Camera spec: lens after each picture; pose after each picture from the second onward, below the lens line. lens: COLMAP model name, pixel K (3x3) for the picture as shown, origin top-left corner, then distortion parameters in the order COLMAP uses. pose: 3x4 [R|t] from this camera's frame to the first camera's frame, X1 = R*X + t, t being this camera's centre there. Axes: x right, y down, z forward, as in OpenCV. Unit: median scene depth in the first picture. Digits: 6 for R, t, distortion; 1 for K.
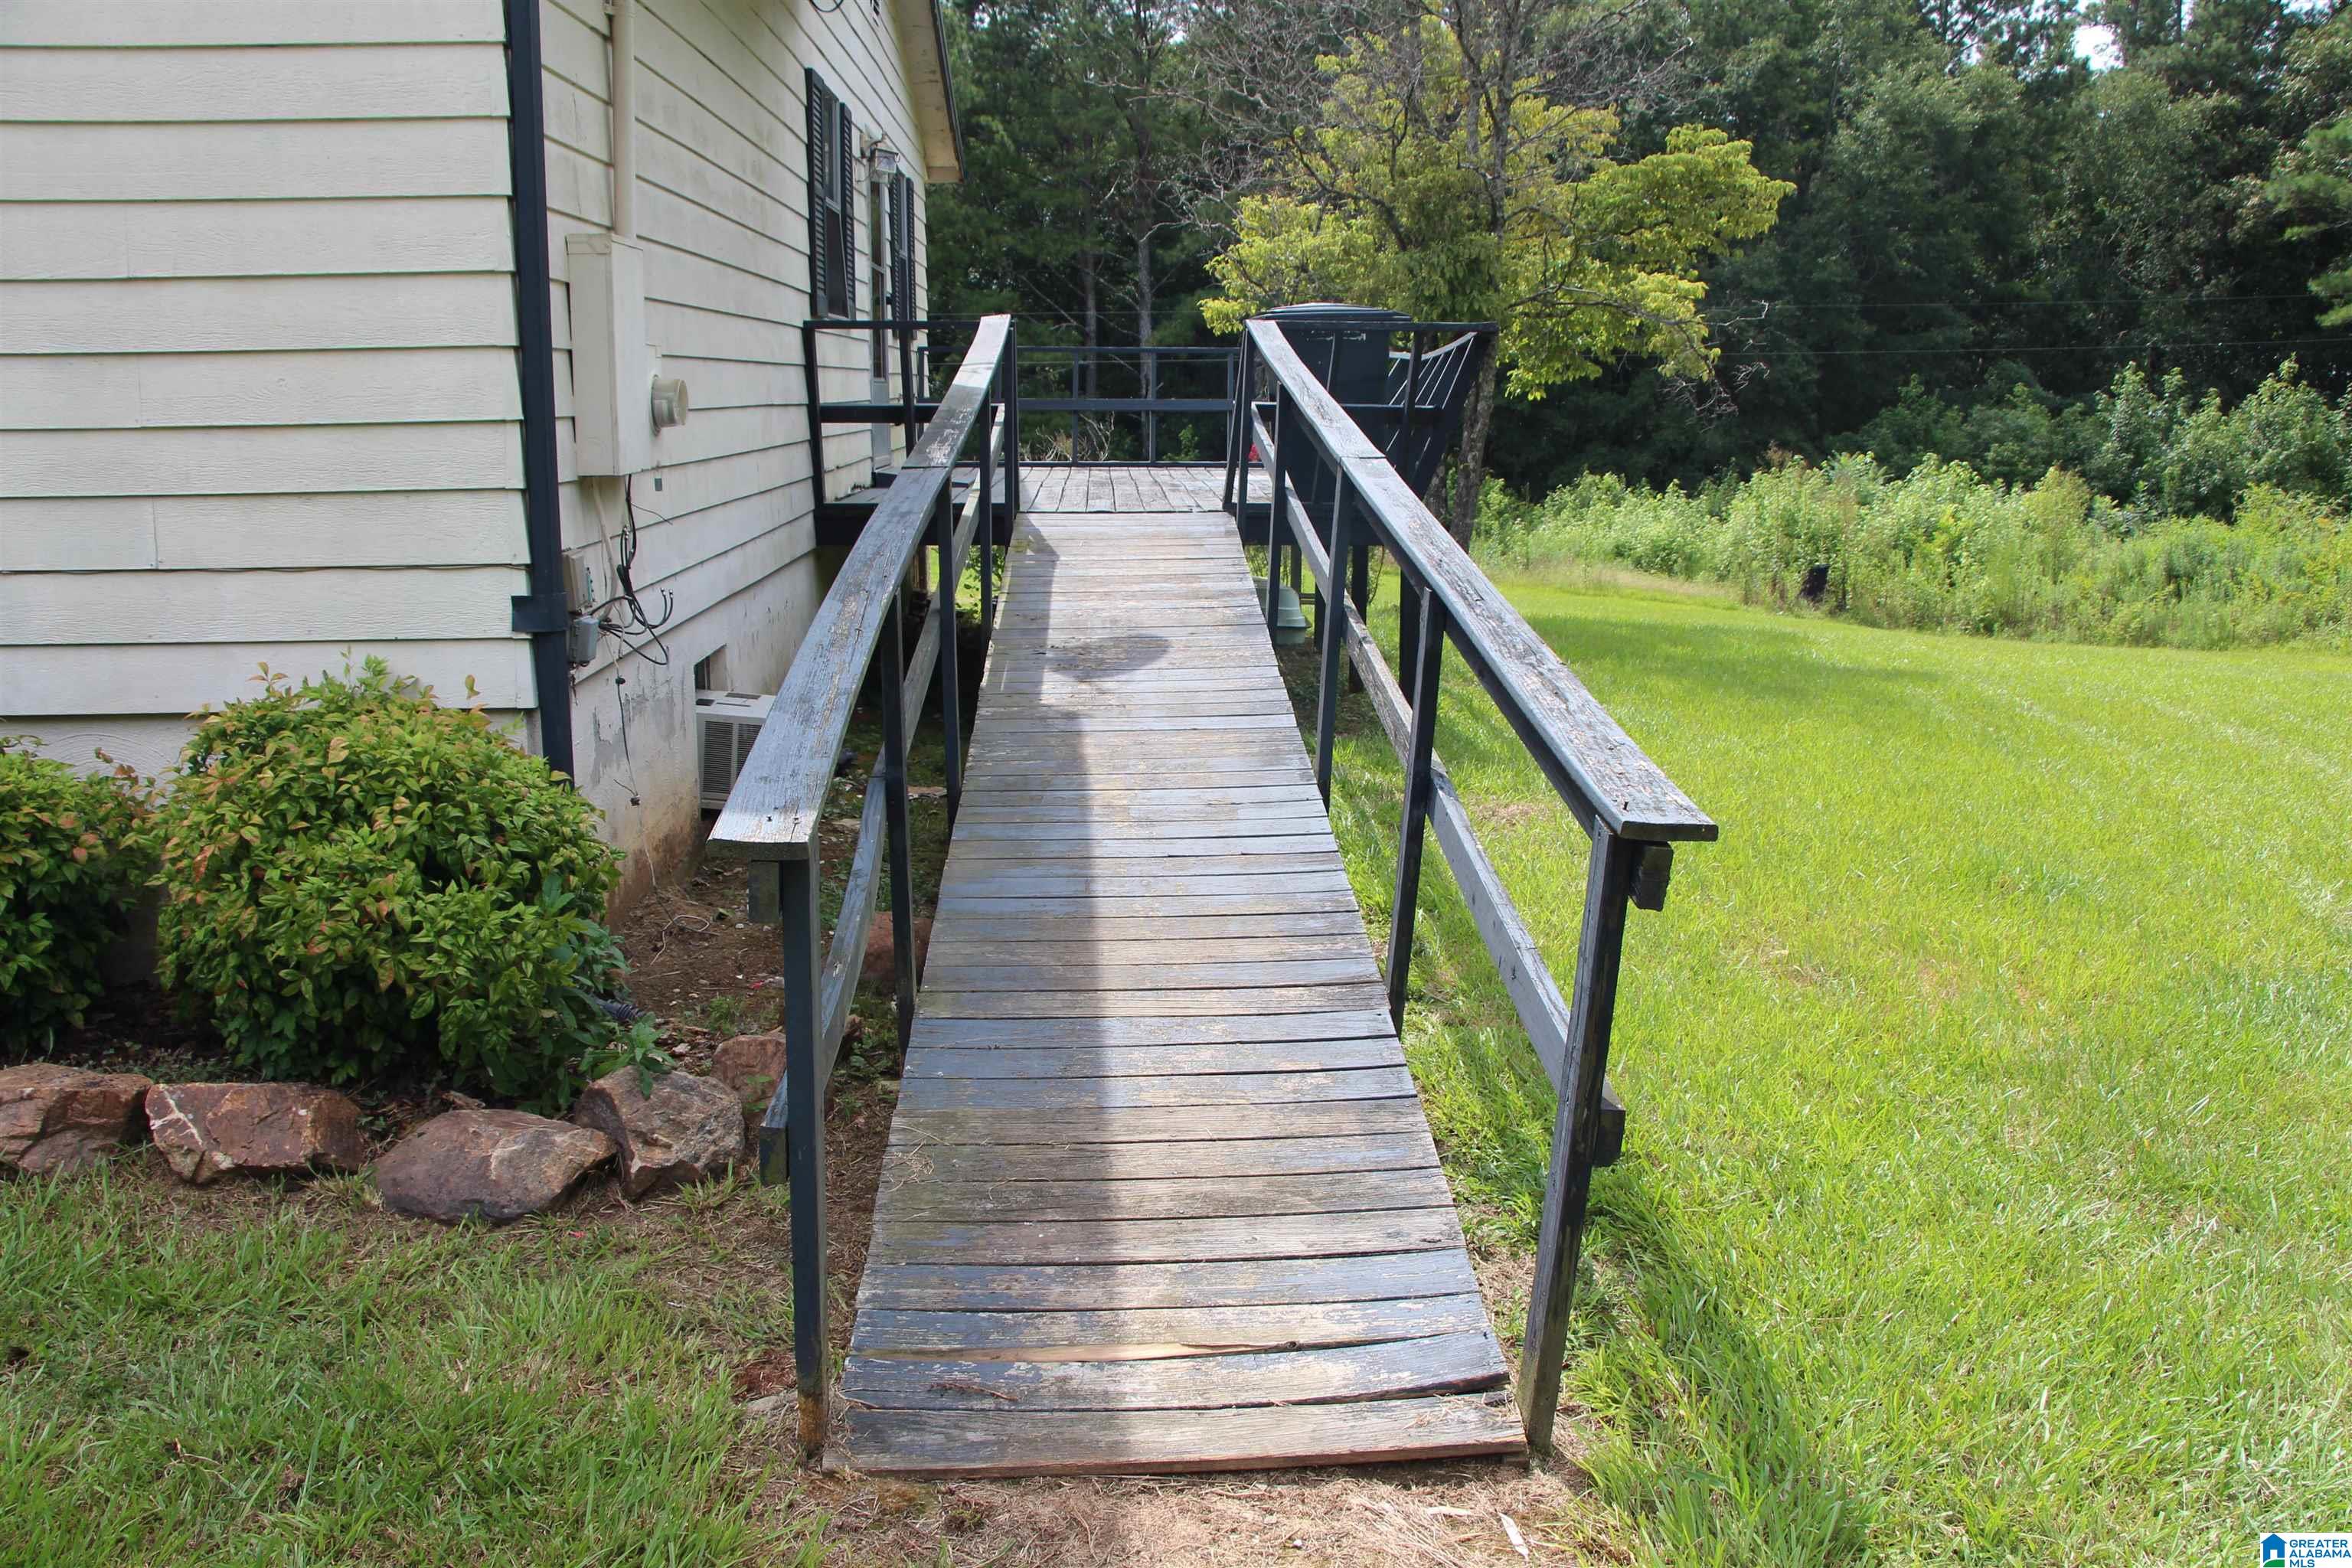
lens RADIAL K [[1952.0, 0, 1176.0], [0, 1952.0, 784.0], [0, 0, 1]] dist [-0.190987, 0.181534]
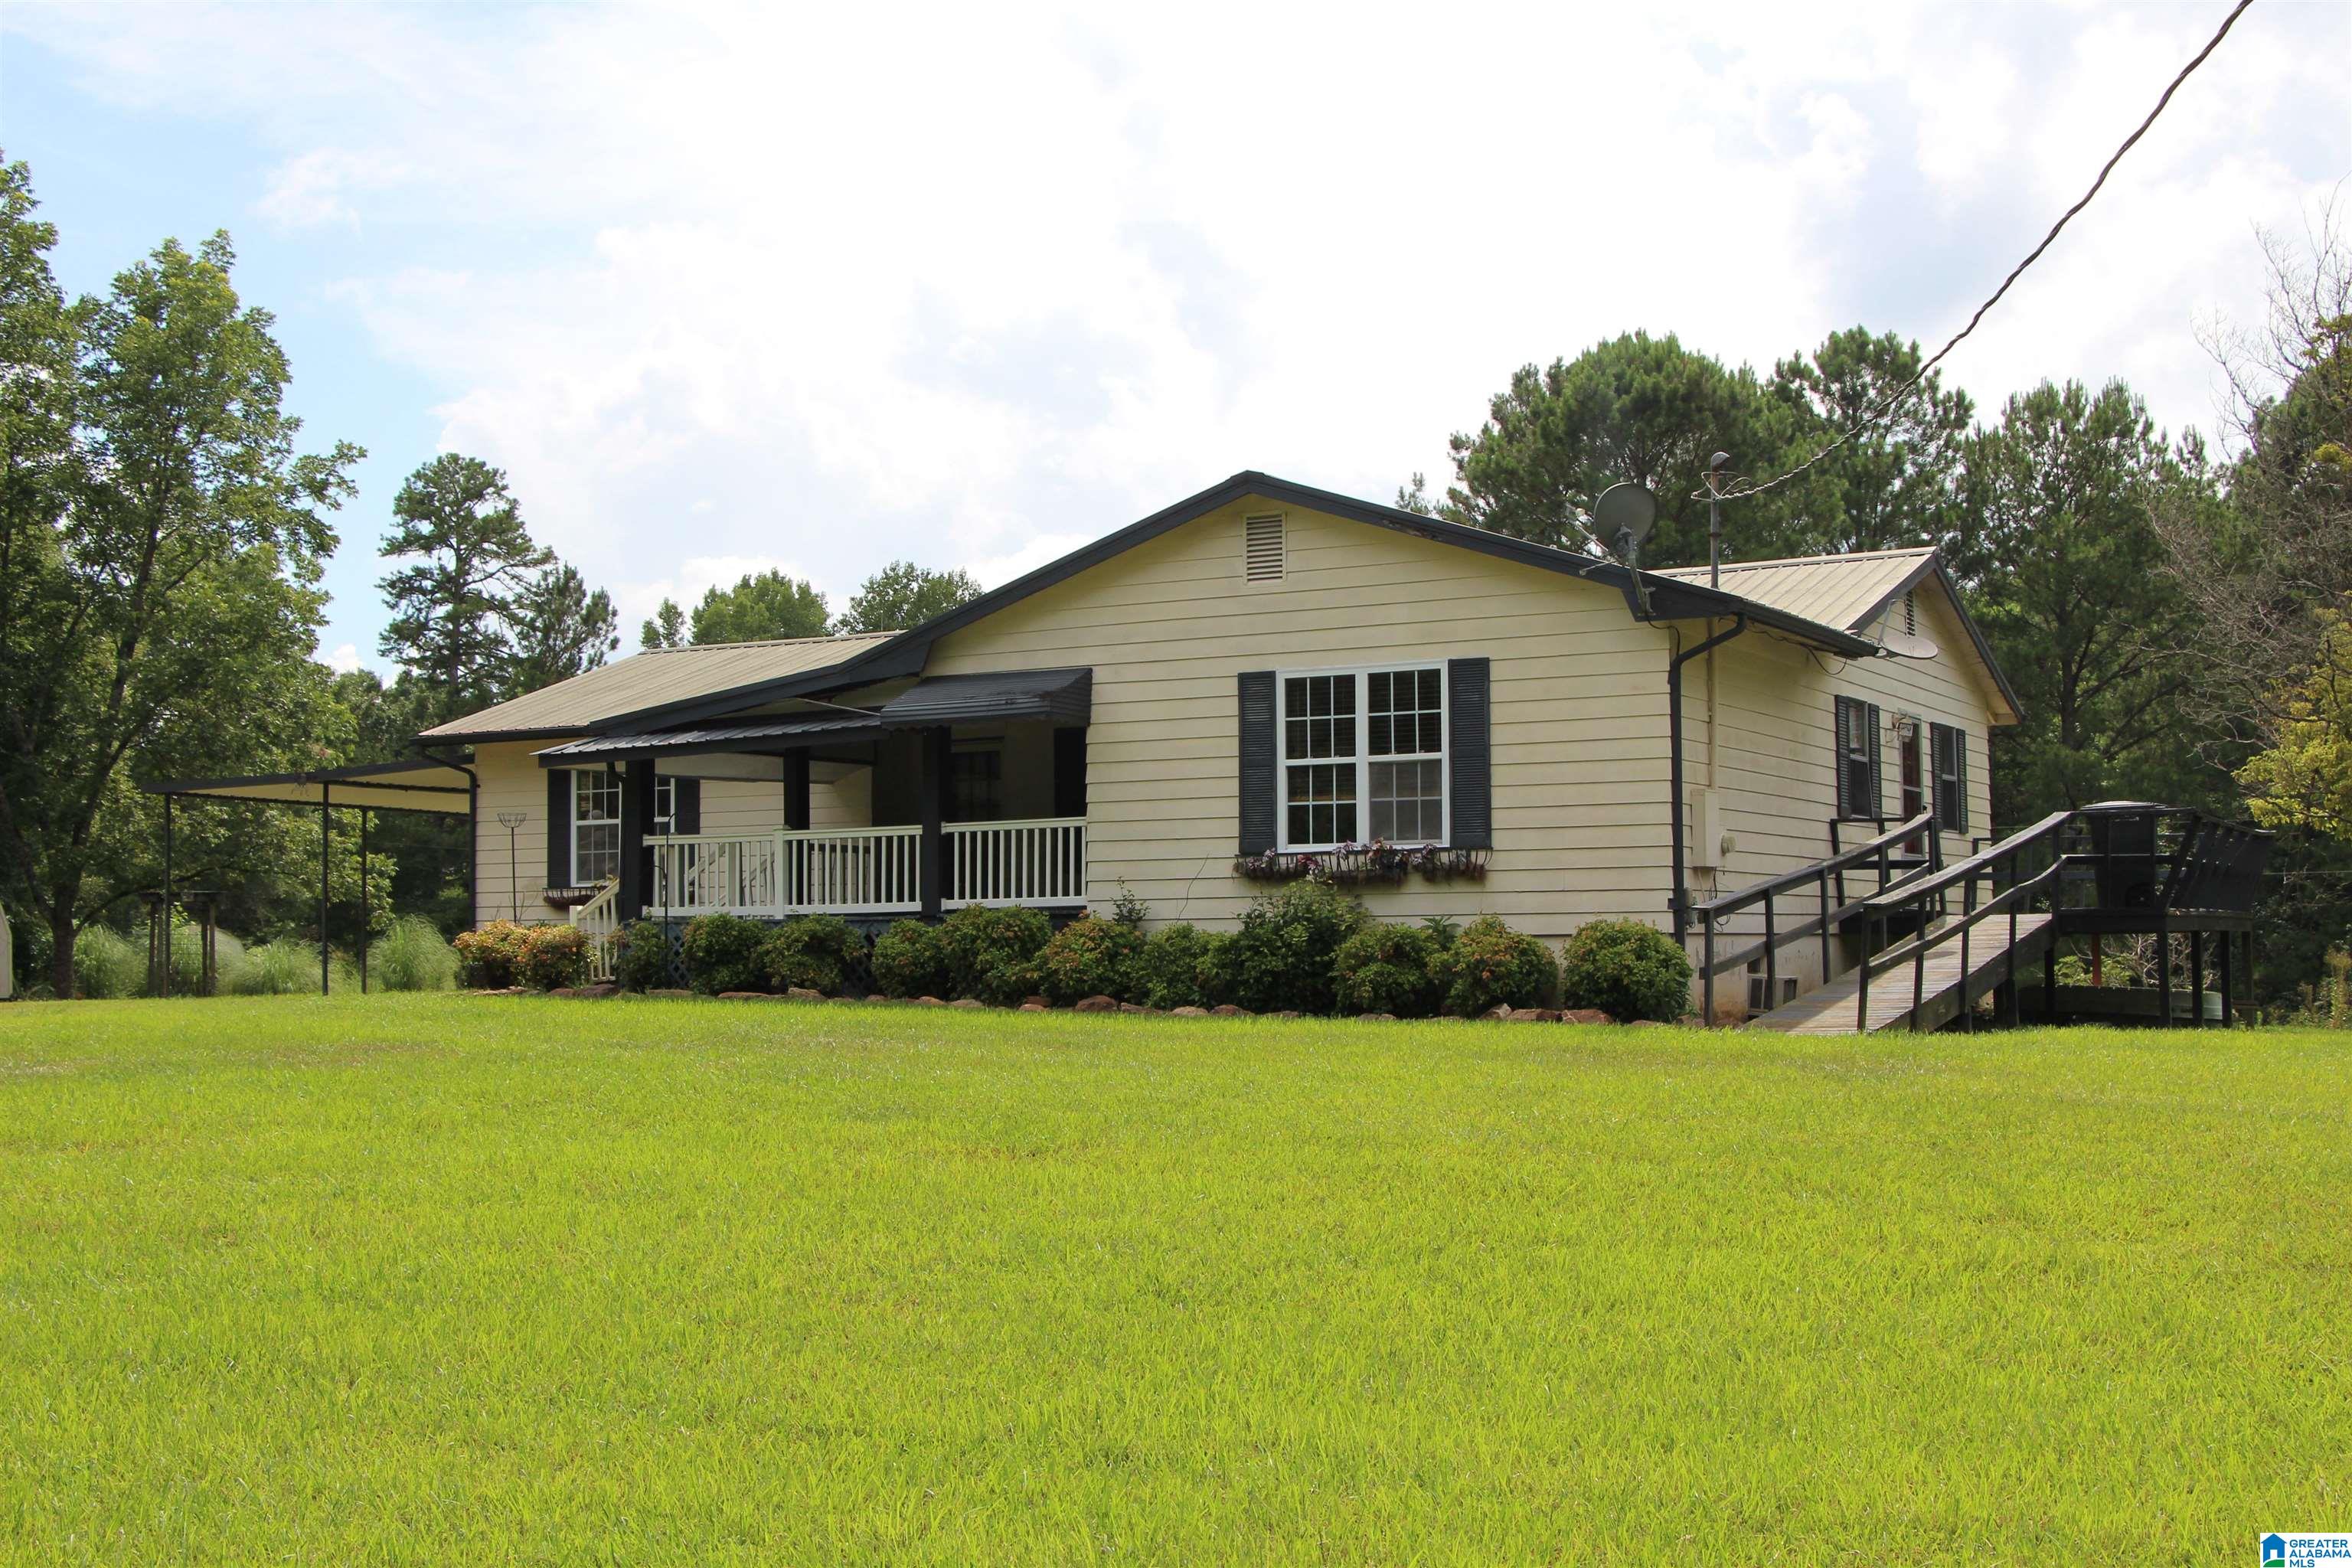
lens RADIAL K [[2548.0, 0, 1176.0], [0, 2548.0, 784.0], [0, 0, 1]] dist [-0.077310, 0.009860]
pose [[0.843013, -0.041565, -0.536285, 0.099029], [-0.097255, 0.968800, -0.227967, 0.060539], [0.529028, 0.244335, 0.812668, -0.233961]]
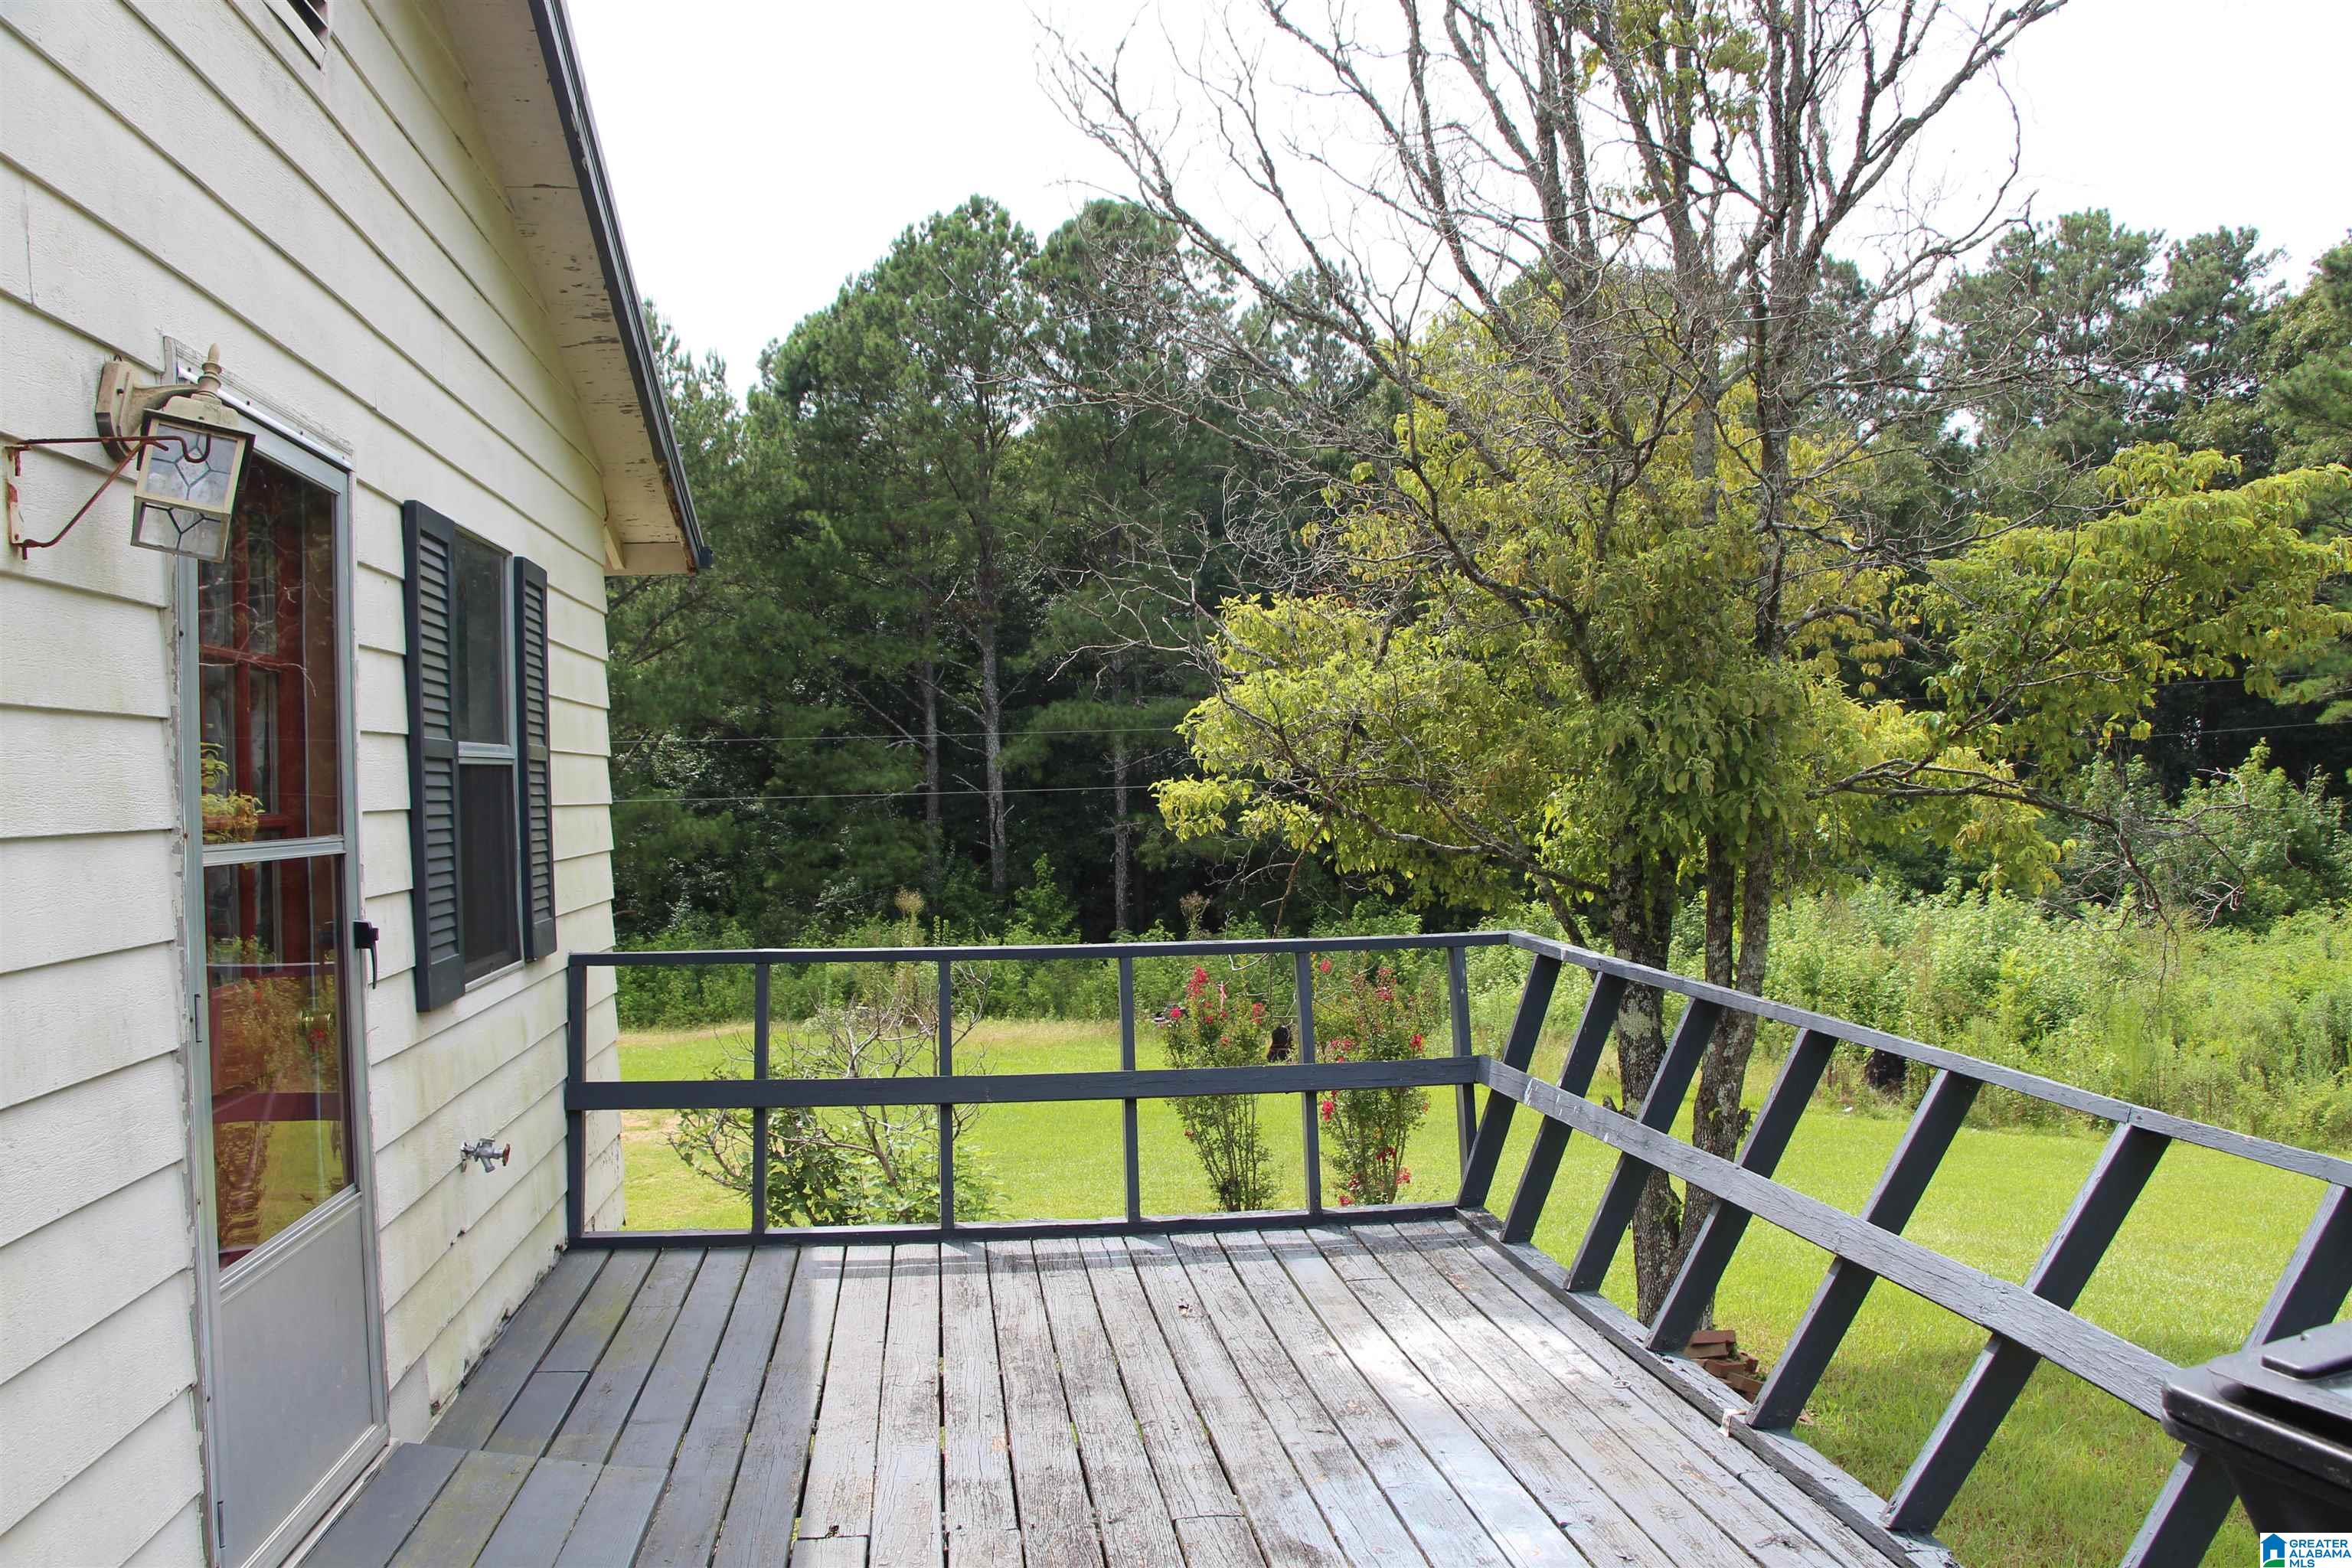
lens RADIAL K [[1952.0, 0, 1176.0], [0, 1952.0, 784.0], [0, 0, 1]] dist [-0.190987, 0.181534]
pose [[0.996262, -0.019531, 0.084142, -0.008661], [0.035941, 0.979505, -0.198188, -0.042748], [-0.078547, 0.200471, 0.976546, 0.139257]]
